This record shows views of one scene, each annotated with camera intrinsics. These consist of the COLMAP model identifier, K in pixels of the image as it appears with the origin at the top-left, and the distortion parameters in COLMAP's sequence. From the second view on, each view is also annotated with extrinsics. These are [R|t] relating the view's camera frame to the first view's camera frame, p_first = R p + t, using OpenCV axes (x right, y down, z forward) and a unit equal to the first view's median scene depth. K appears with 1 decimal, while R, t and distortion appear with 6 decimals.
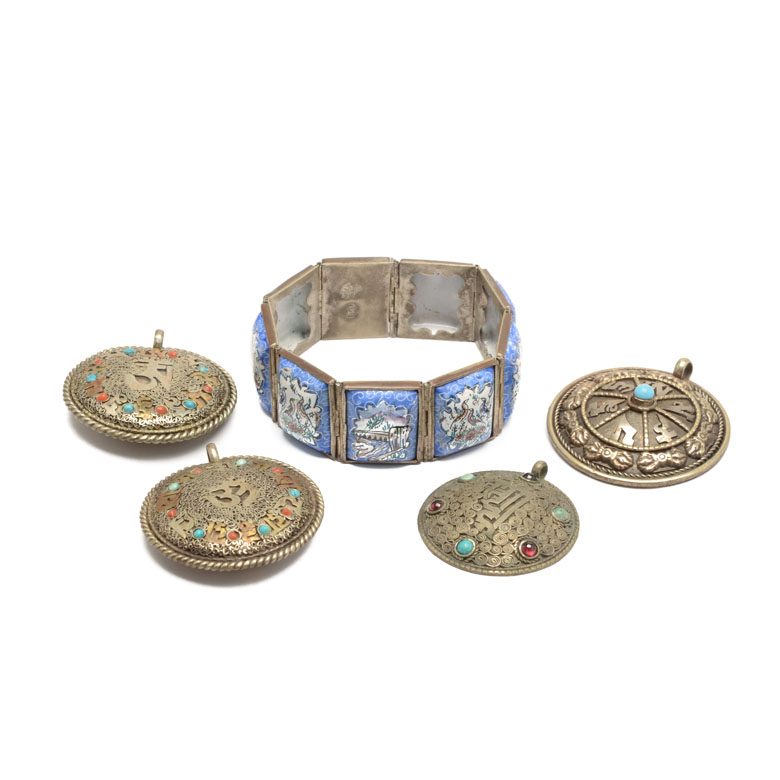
lens RADIAL K [[2948.9, 0, 390.0], [0, 2948.9, 389.9], [0, 0, 1]] dist [0.031656, 0.000000]
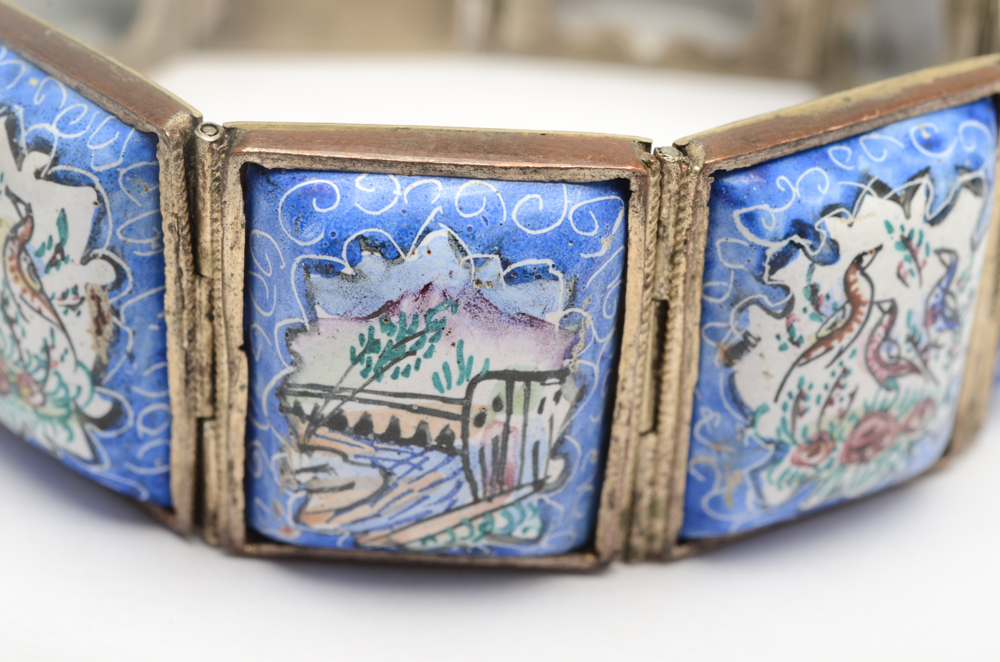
lens RADIAL K [[2595.3, 0, 500.3], [0, 2595.3, 331.6], [0, 0, 1]] dist [-0.013212, 0.000000]
pose [[0.998954, 0.038281, 0.025019, -0.002508], [-0.036527, 0.997074, -0.067150, 0.021024], [-0.027516, 0.066165, 0.997429, 0.828969]]
